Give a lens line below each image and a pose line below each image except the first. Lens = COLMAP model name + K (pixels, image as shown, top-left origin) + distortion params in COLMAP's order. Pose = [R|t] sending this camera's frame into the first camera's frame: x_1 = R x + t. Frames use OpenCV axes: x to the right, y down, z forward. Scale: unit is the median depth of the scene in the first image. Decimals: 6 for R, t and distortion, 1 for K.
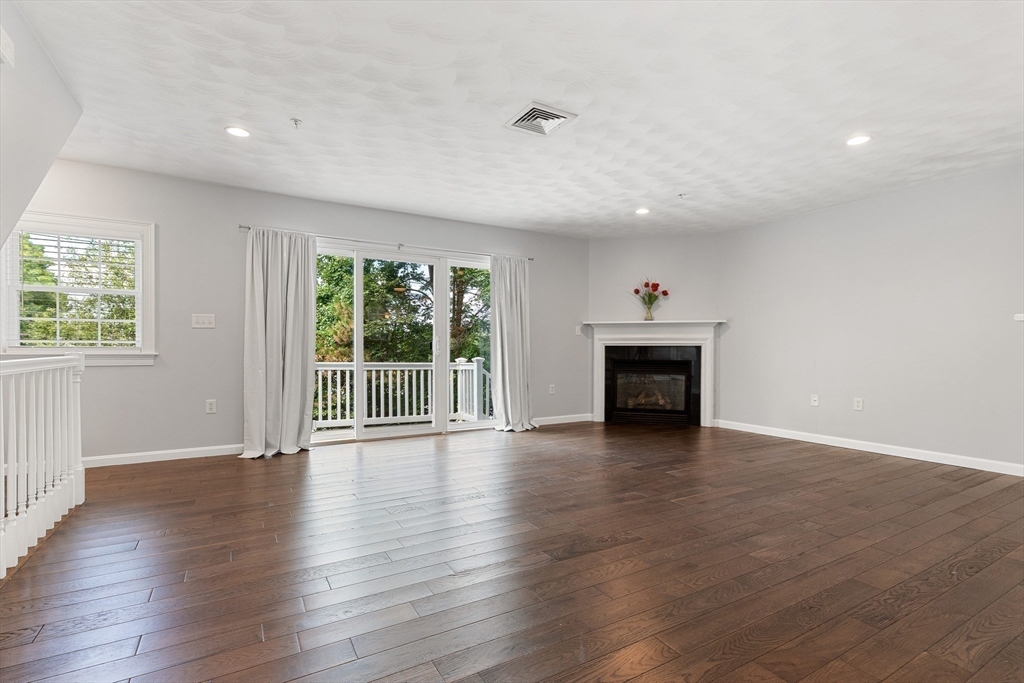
lens RADIAL K [[482.7, 0, 521.7], [0, 482.7, 352.1], [0, 0, 1]] dist [0.001810, 0.000038]
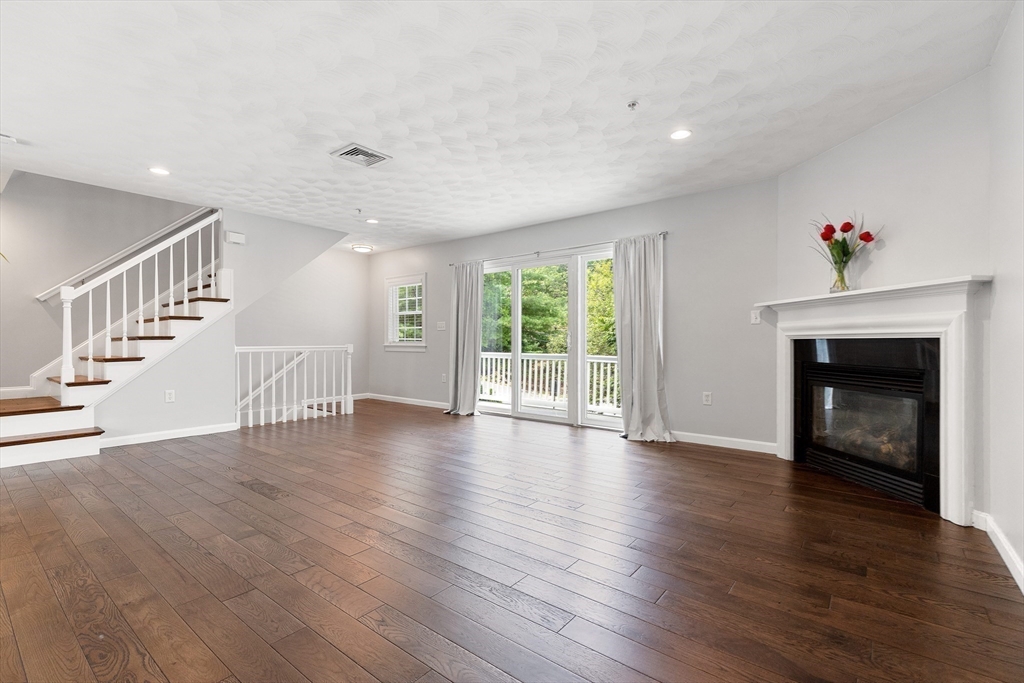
lens RADIAL K [[462.0, 0, 512.9], [0, 462.0, 341.4], [0, 0, 1]] dist [0.014060, -0.003290]
pose [[0.351970, -0.002152, -0.936009, 0.640300], [-0.008671, 0.999947, -0.005560, -0.003661], [0.935971, 0.010073, 0.351932, 0.474886]]
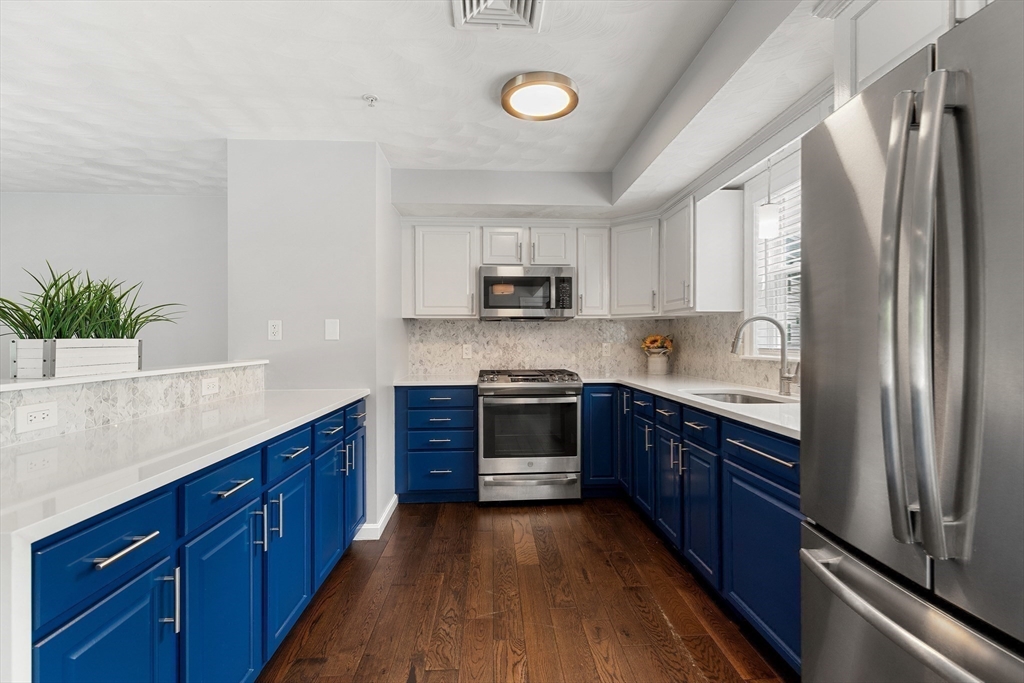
lens RADIAL K [[462.0, 0, 513.2], [0, 462.0, 341.9], [0, 0, 1]] dist [0.014060, -0.003290]
pose [[0.443665, -0.004728, 0.896180, 0.254899], [0.014125, 0.999899, -0.001718, -0.033833], [-0.896081, 0.013421, 0.443687, -0.046206]]
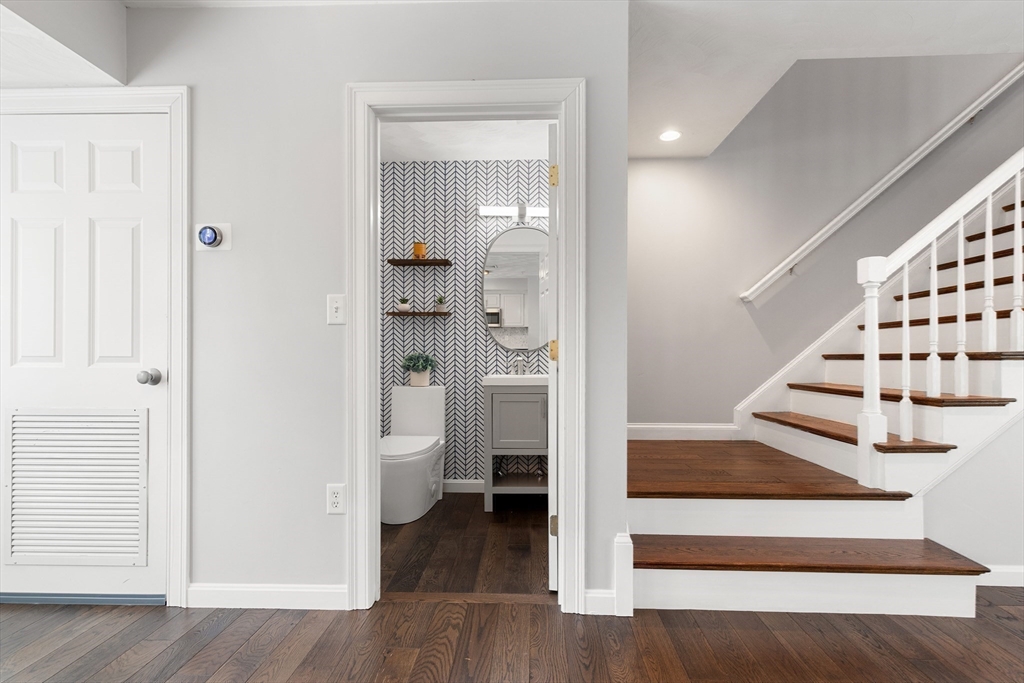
lens RADIAL K [[462.0, 0, 524.5], [0, 462.0, 354.3], [0, 0, 1]] dist [0.014060, -0.003290]
pose [[-0.525908, -0.002646, -0.850537, 0.211810], [-0.011314, 0.999928, 0.003885, -0.006724], [0.850466, 0.011666, -0.525900, 0.069735]]
